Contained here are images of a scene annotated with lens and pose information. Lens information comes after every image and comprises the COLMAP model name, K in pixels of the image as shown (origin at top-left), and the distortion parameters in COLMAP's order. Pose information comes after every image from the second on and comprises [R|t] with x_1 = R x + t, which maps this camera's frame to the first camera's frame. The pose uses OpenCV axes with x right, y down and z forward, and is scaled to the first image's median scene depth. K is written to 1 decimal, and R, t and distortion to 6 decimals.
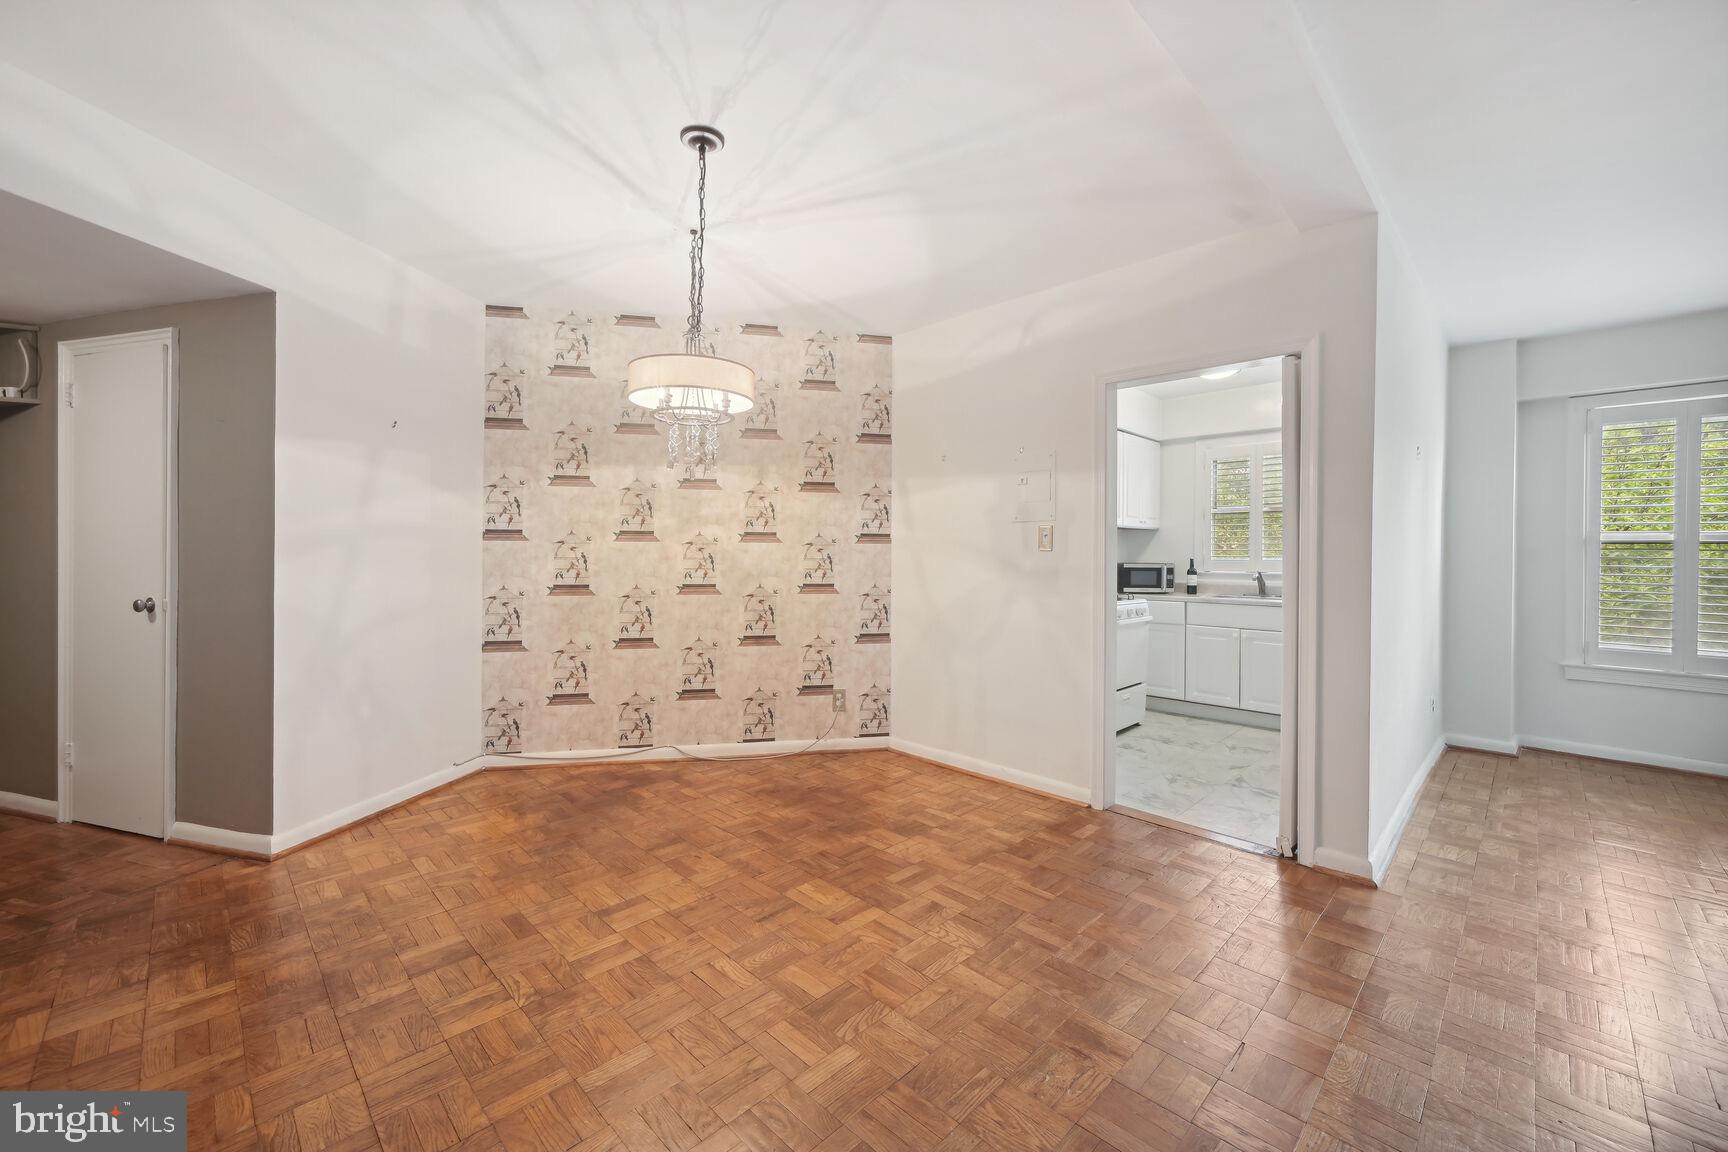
lens RADIAL K [[687.5, 0, 864.4], [0, 687.5, 558.3], [0, 0, 1]] dist [0.000573, 0.000091]
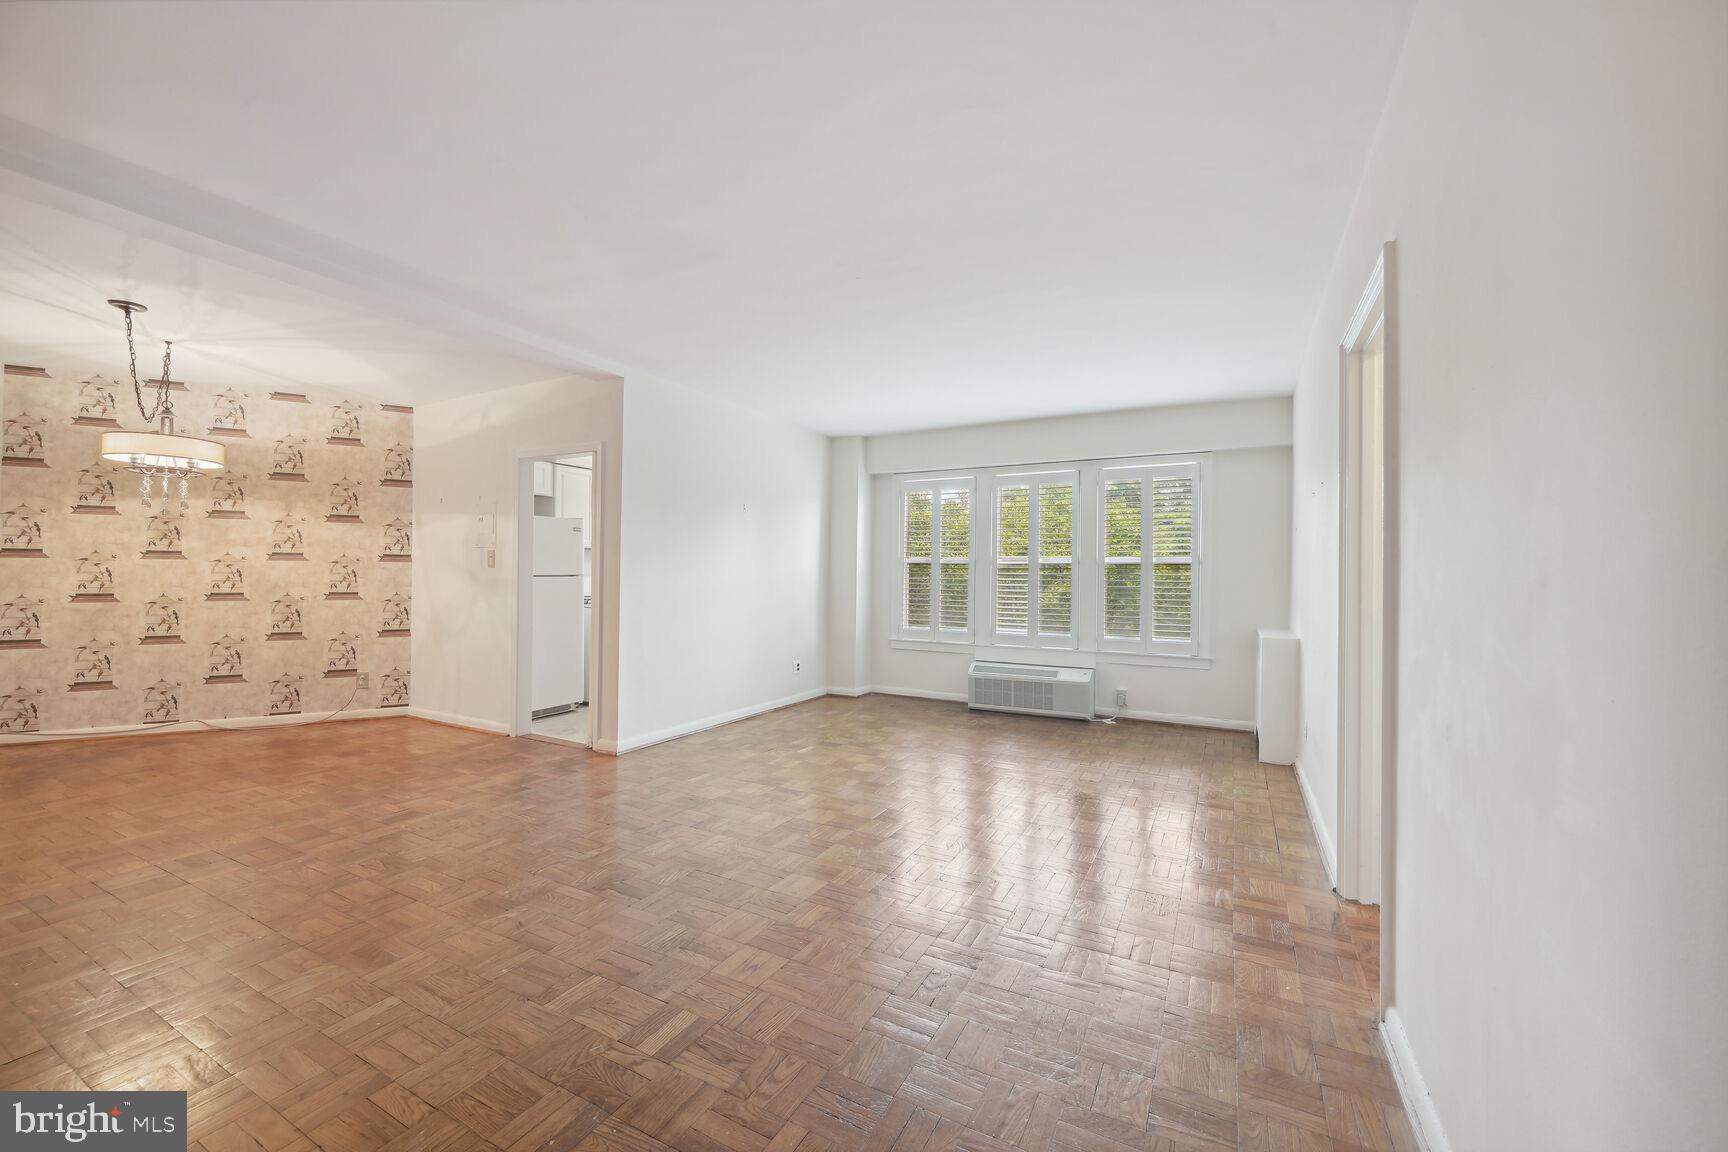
lens RADIAL K [[686.7, 0, 865.7], [0, 686.7, 571.8], [0, 0, 1]] dist [-0.000766, 0.000019]
pose [[0.959259, 0.001329, 0.282525, 0.539374], [0.001218, 0.999960, -0.008838, 0.011150], [-0.282525, 0.008822, 0.959219, -0.561177]]
